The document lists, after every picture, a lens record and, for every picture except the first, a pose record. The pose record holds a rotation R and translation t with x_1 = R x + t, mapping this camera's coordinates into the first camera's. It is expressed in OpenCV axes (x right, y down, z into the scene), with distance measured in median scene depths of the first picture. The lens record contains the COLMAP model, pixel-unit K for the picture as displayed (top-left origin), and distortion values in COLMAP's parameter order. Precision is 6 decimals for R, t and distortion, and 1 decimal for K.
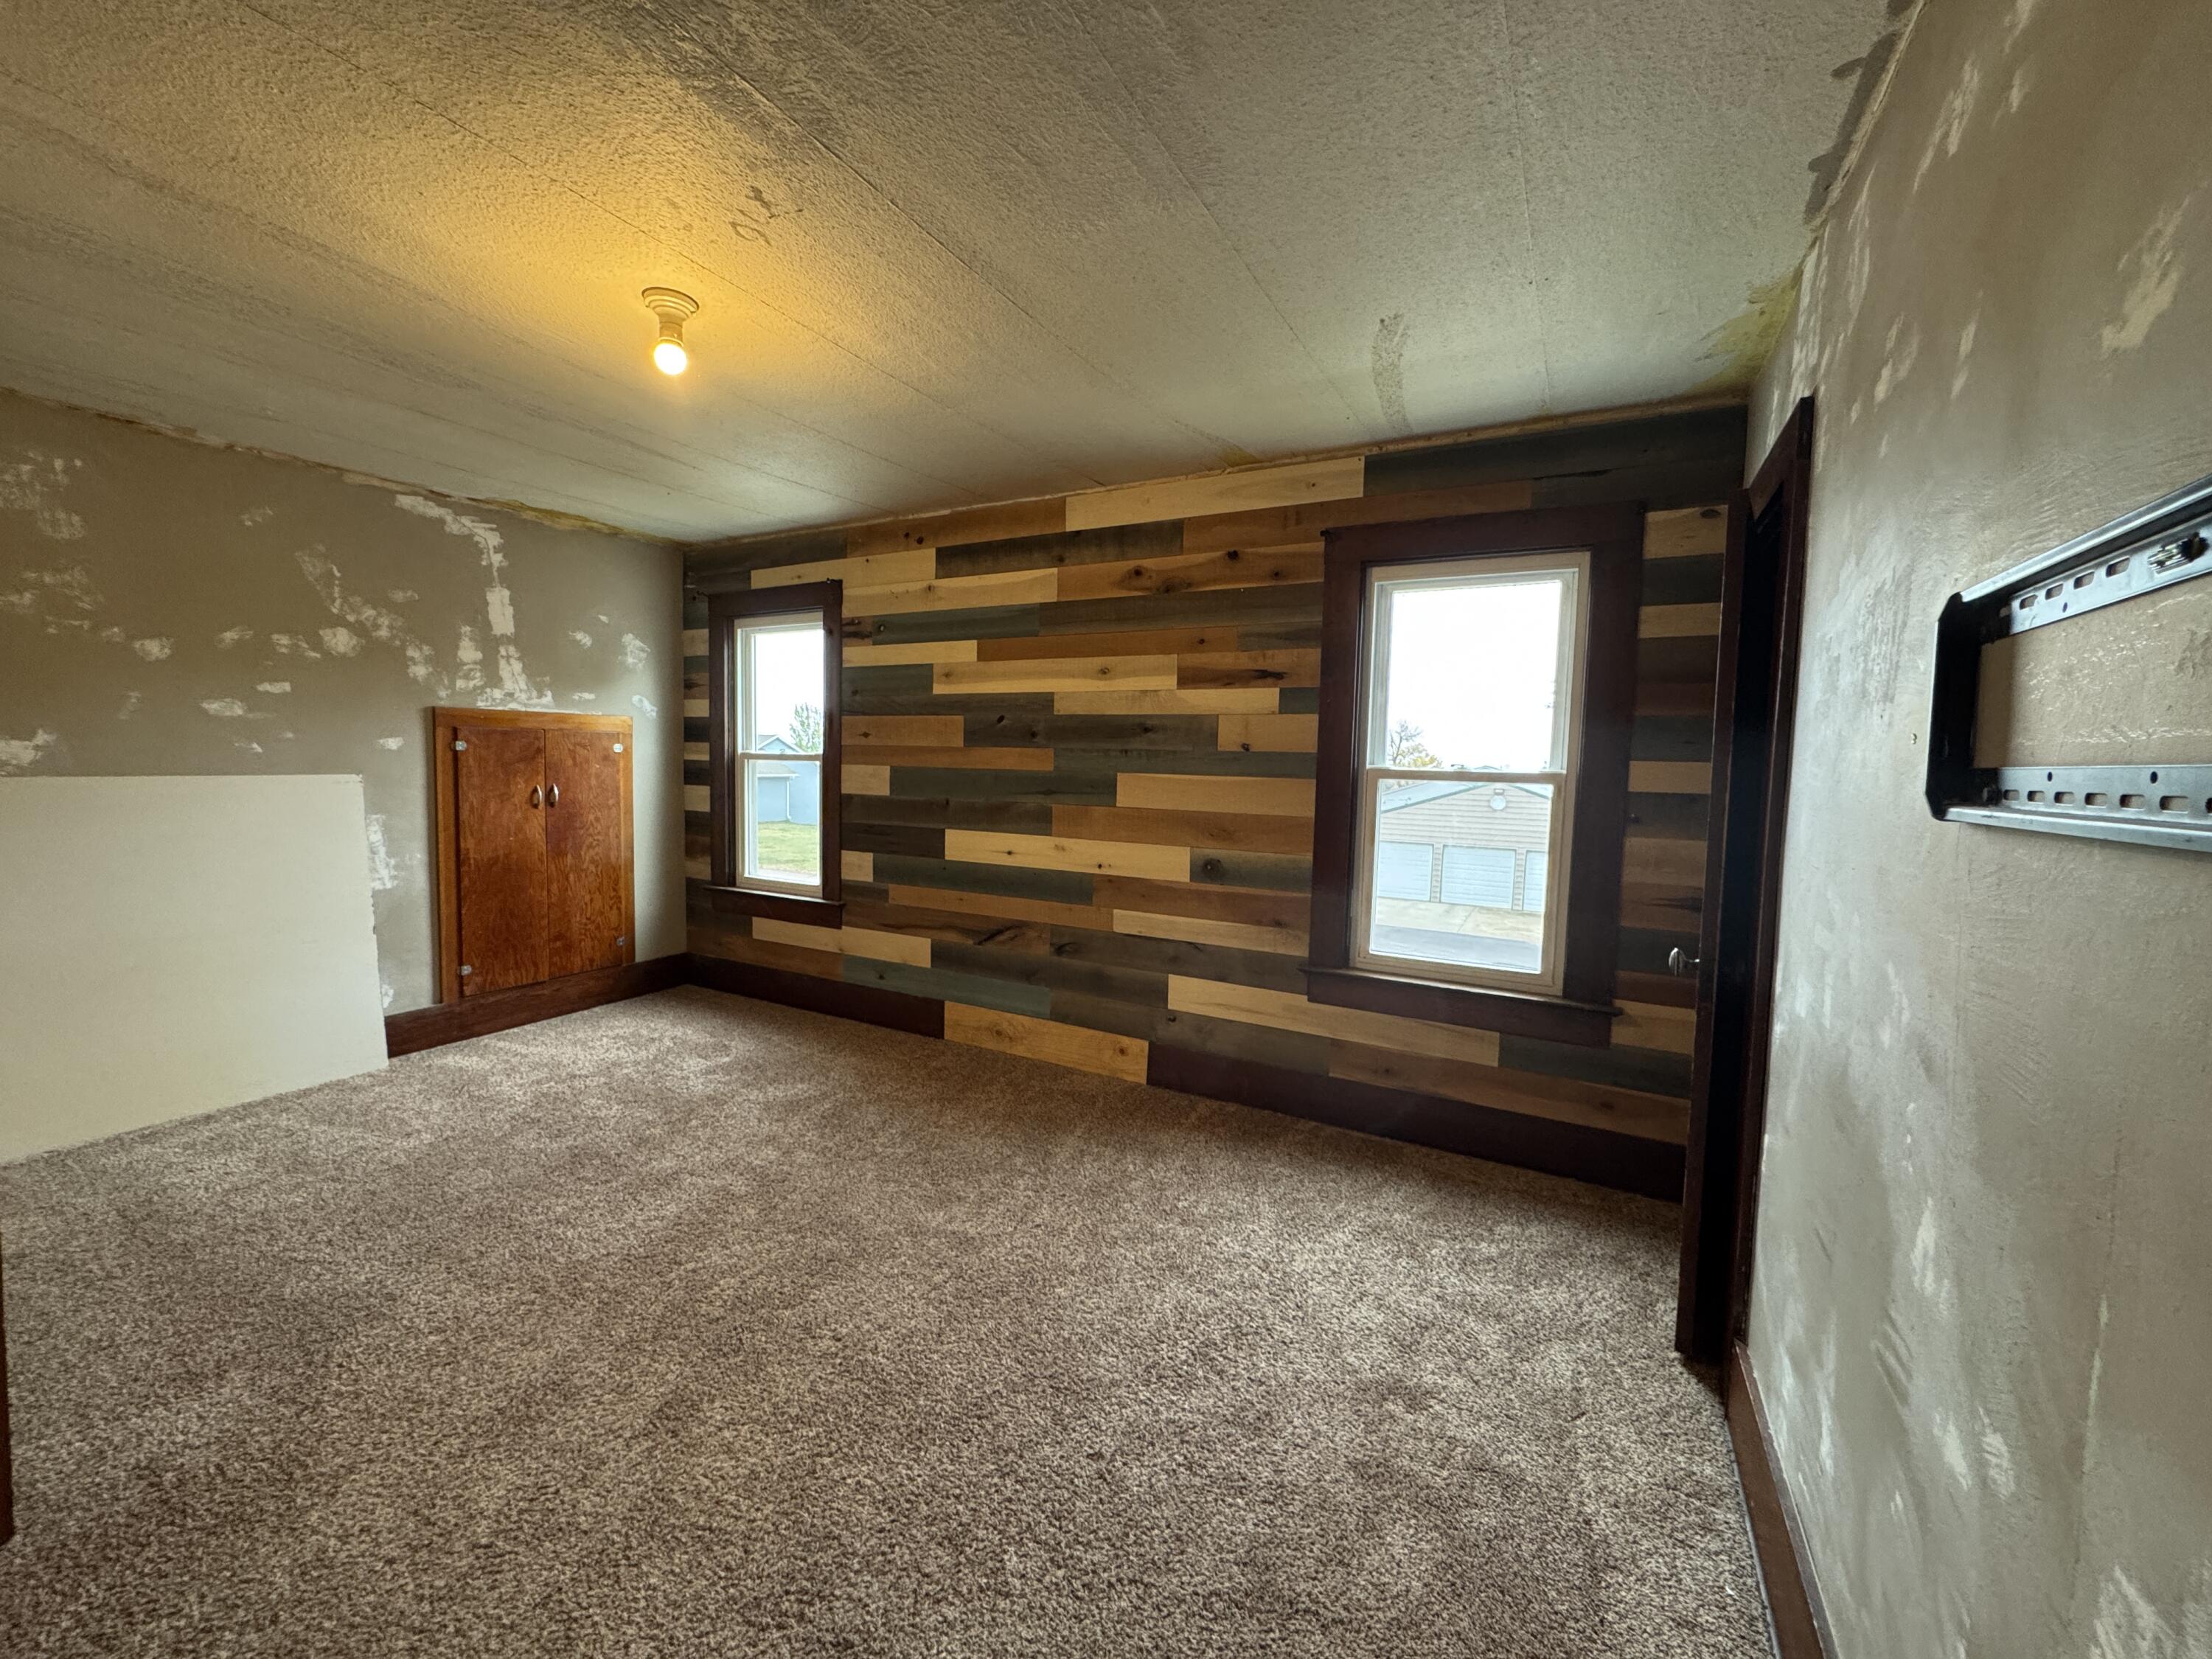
lens RADIAL K [[888.7, 0, 1106.2], [0, 888.7, 833.7], [0, 0, 1]] dist [-0.002504, 0.000028]
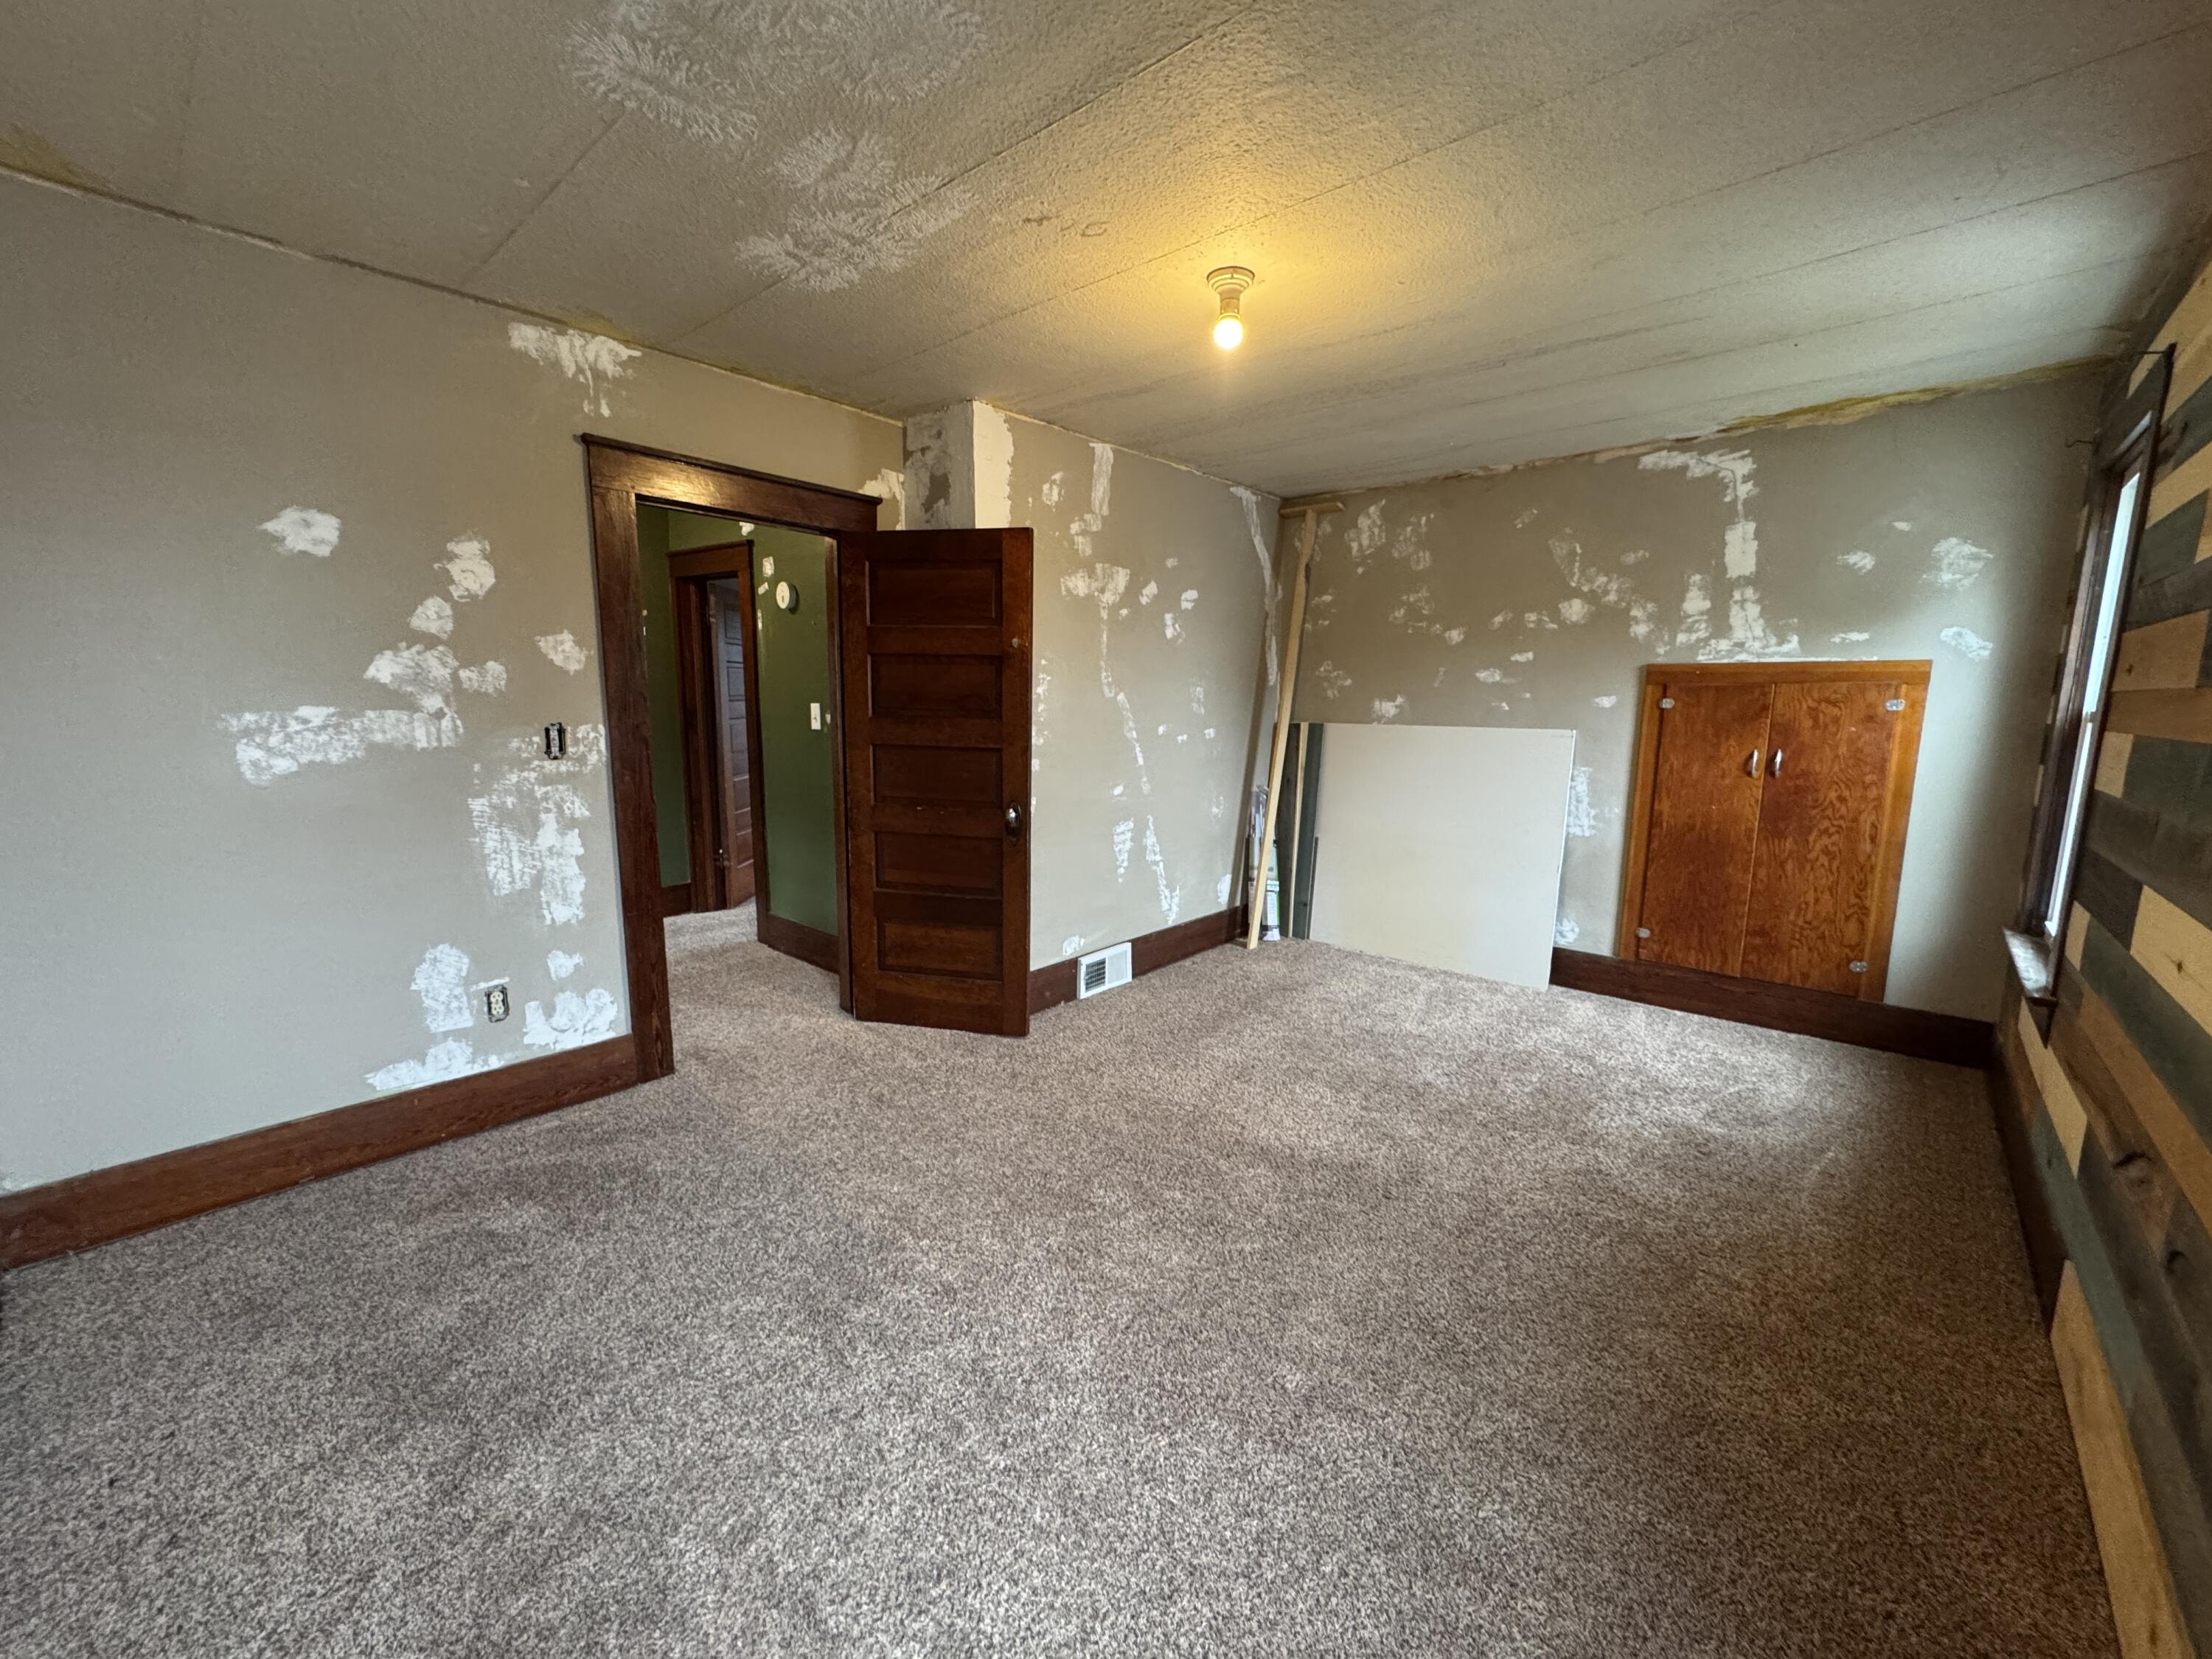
lens RADIAL K [[888.7, 0, 1105.7], [0, 888.7, 829.6], [0, 0, 1]] dist [-0.002504, 0.000028]
pose [[-0.240652, 0.121314, -0.963000, 0.363375], [-0.098024, 0.984048, 0.148461, -0.047611], [0.965649, 0.130124, -0.224922, 0.646141]]
